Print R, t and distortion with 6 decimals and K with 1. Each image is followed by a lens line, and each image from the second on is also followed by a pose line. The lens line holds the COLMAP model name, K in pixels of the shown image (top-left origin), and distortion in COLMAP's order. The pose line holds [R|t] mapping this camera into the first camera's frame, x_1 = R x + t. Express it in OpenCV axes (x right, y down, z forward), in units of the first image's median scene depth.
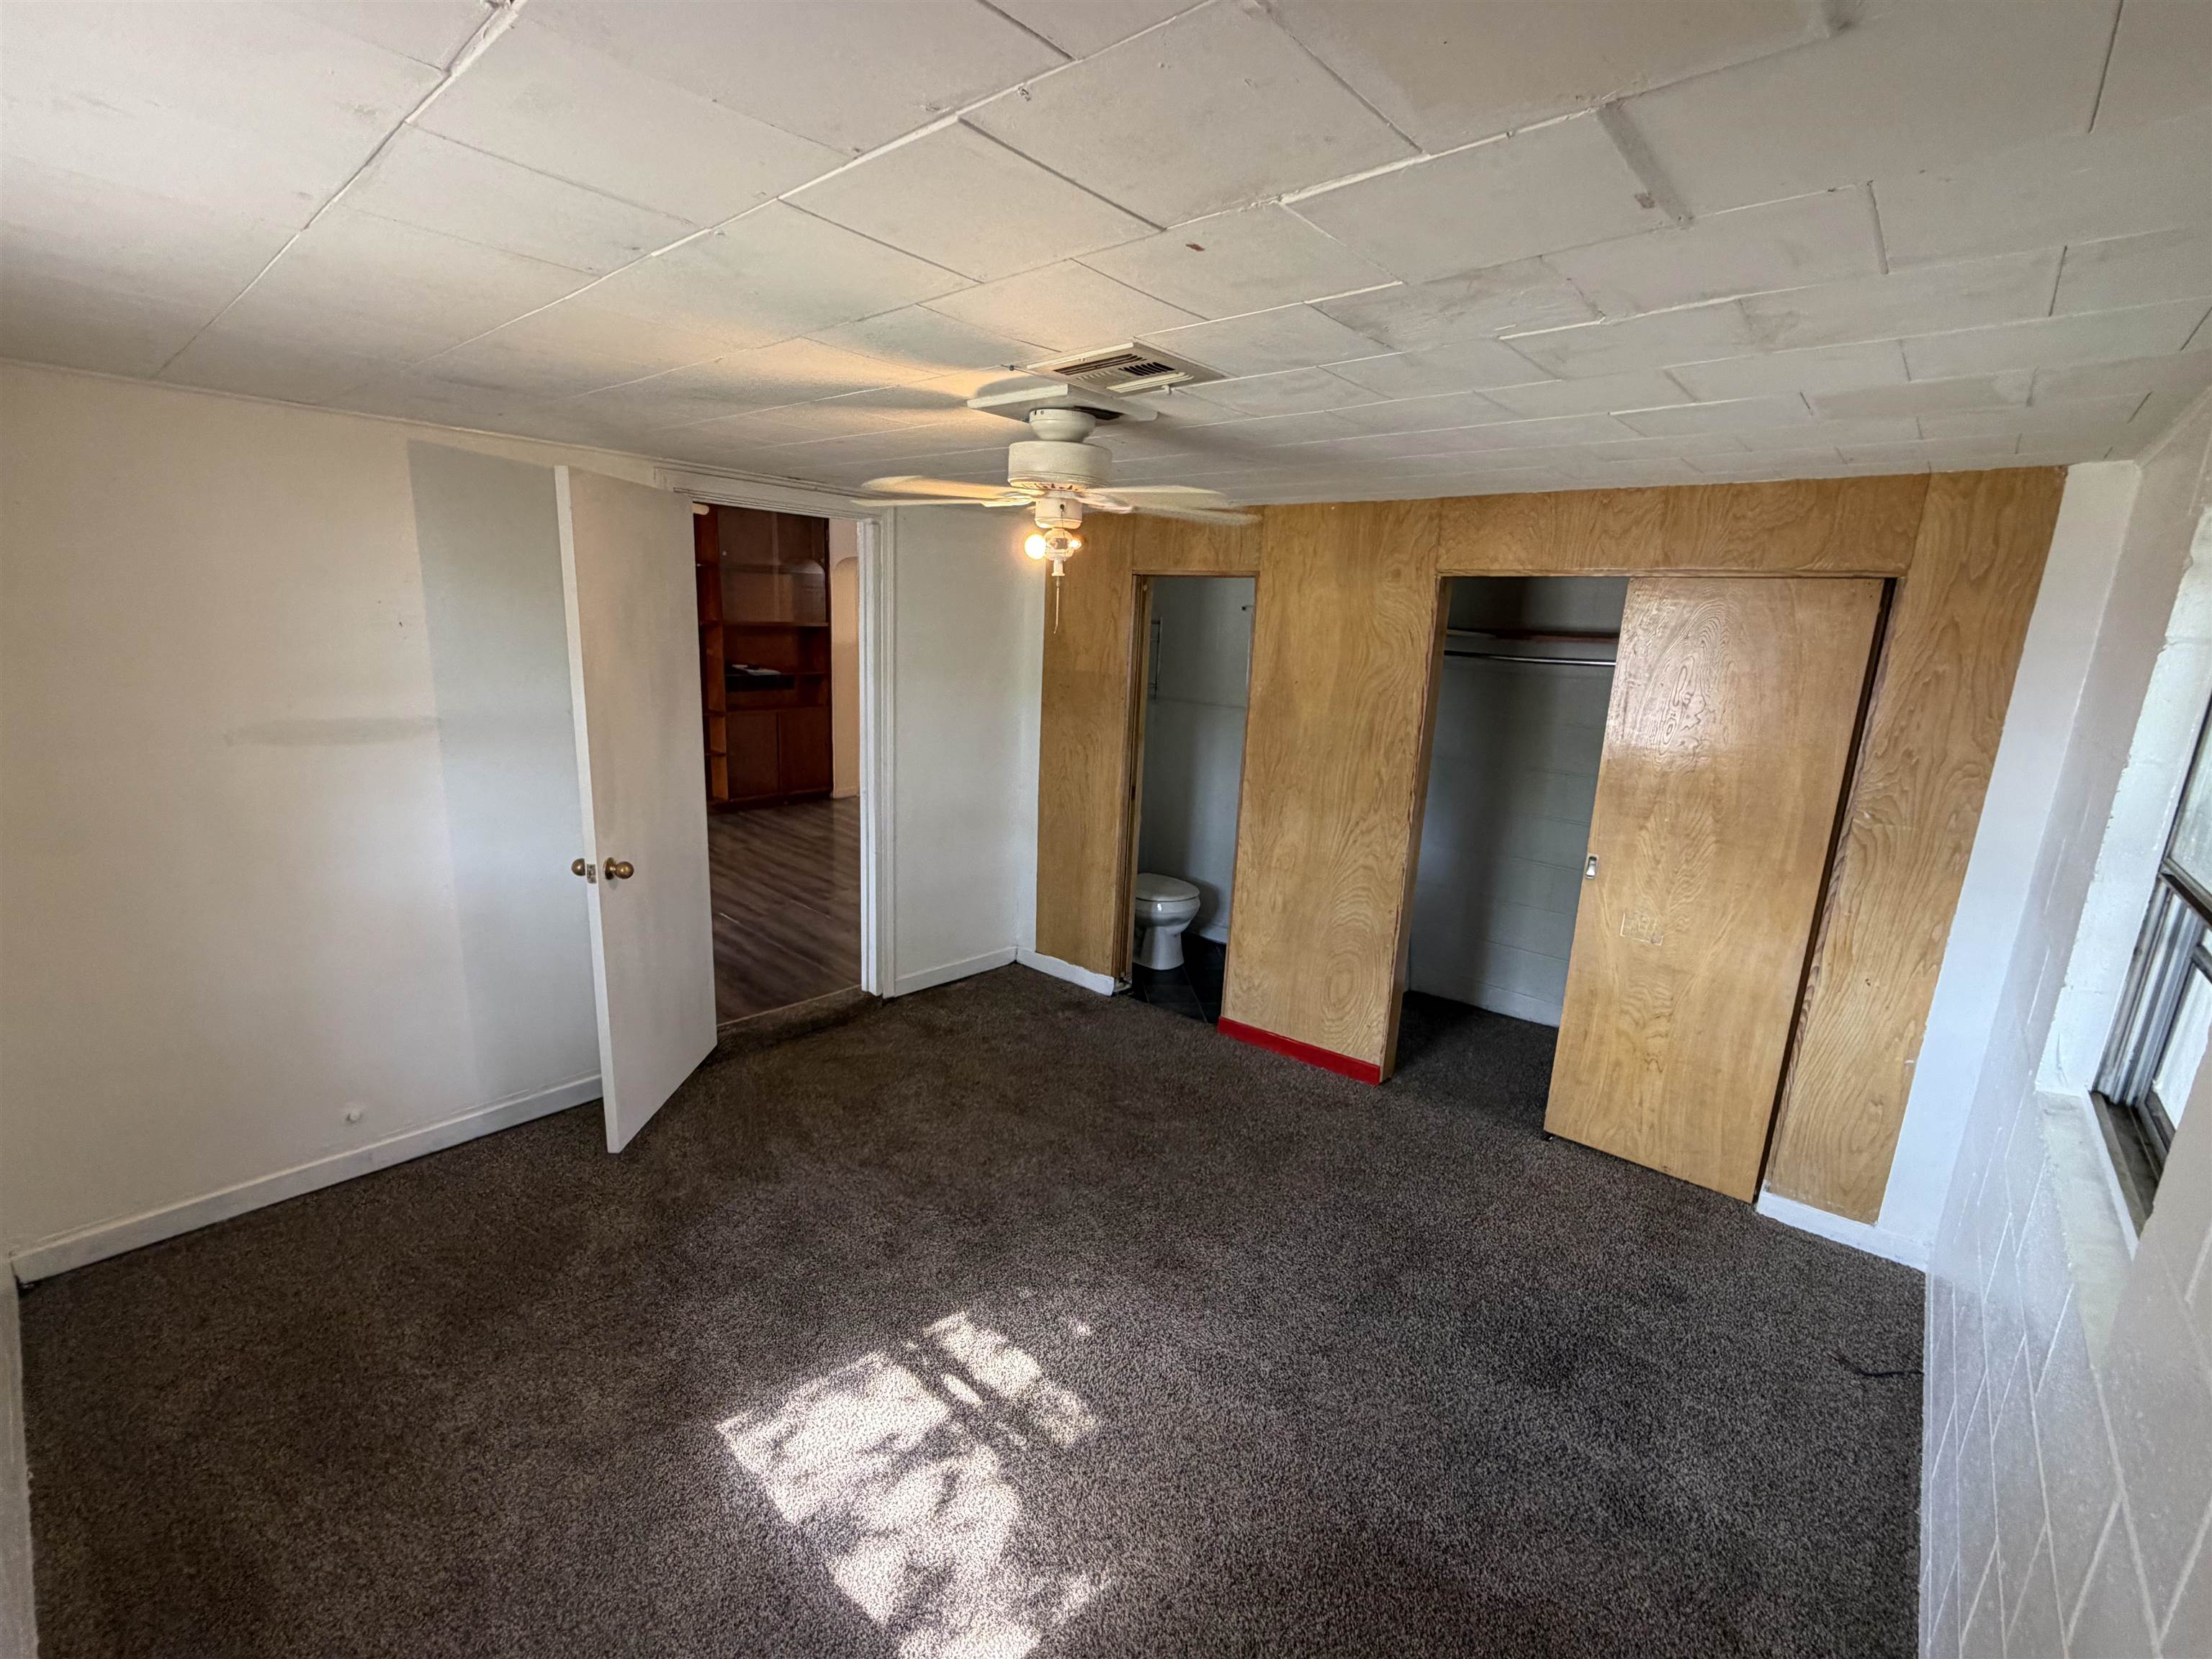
lens RADIAL K [[950.3, 0, 1109.5], [0, 950.3, 830.3], [0, 0, 1]] dist [-0.001183, 0.000664]
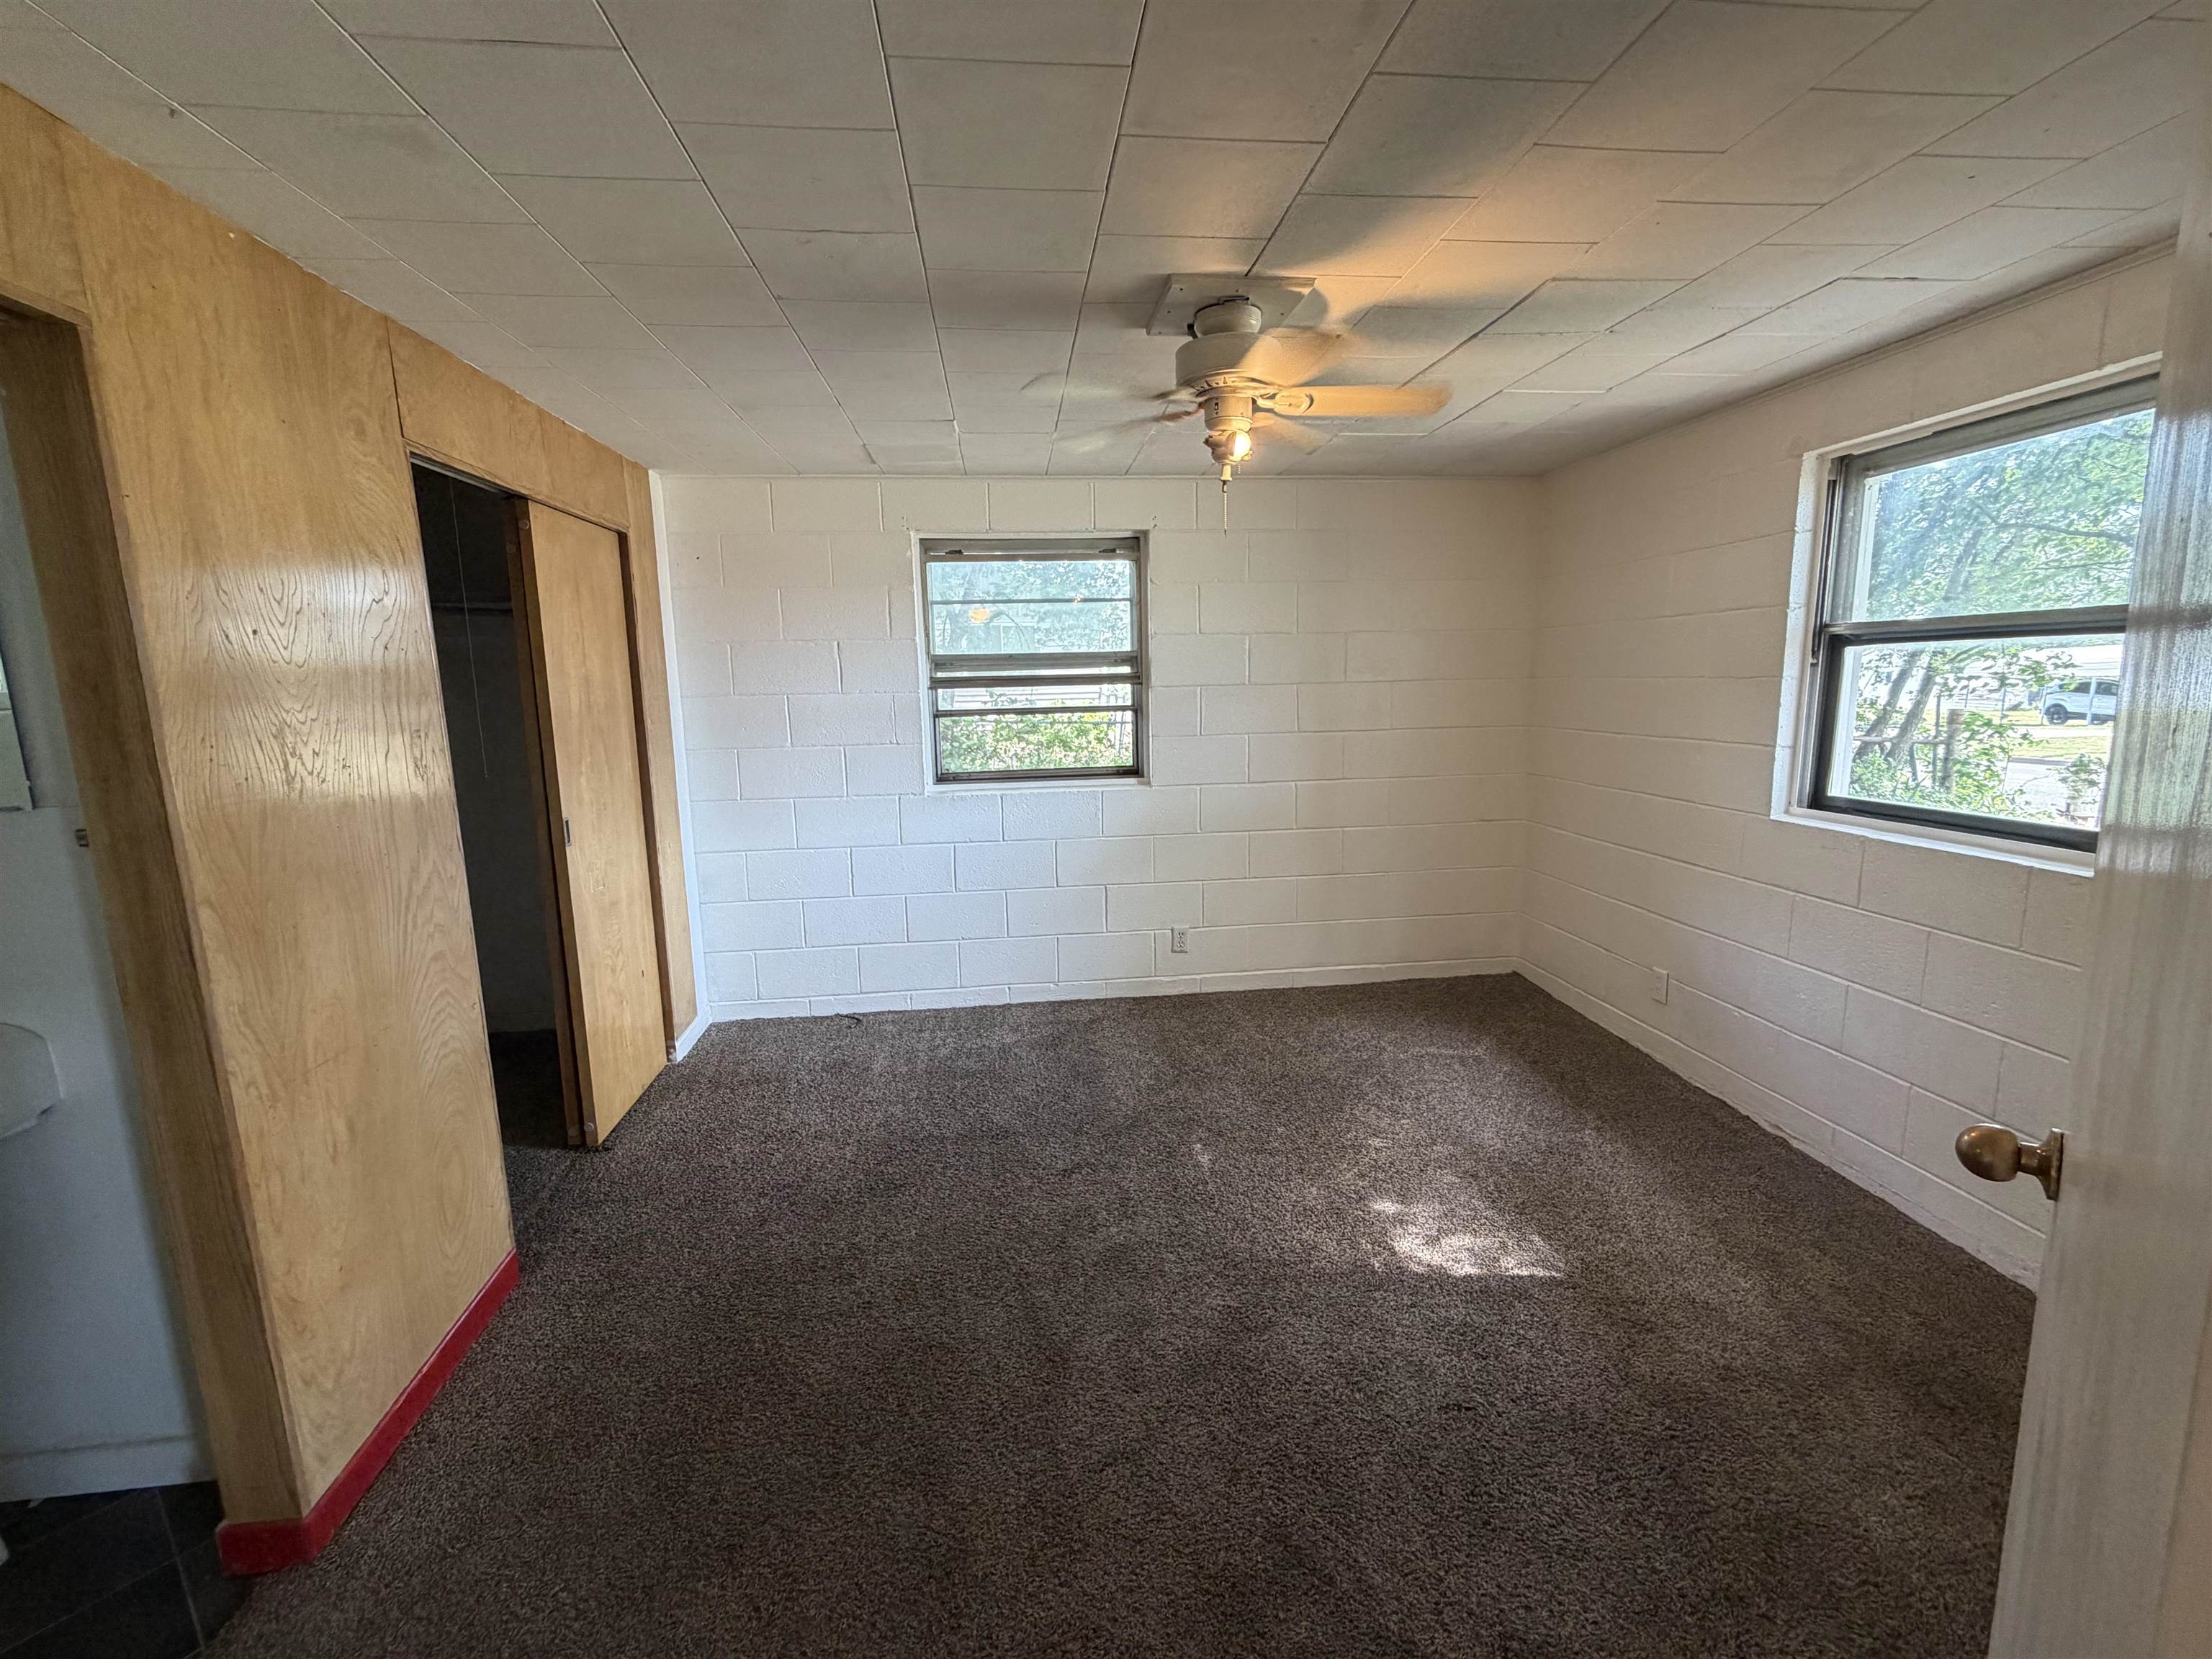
lens RADIAL K [[950.3, 0, 1109.1], [0, 950.3, 827.2], [0, 0, 1]] dist [-0.001183, 0.000664]
pose [[-0.736255, -0.129266, 0.664243, -0.404700], [0.148036, 0.927044, 0.344493, -0.175048], [-0.660313, 0.351967, -0.663404, 1.130856]]
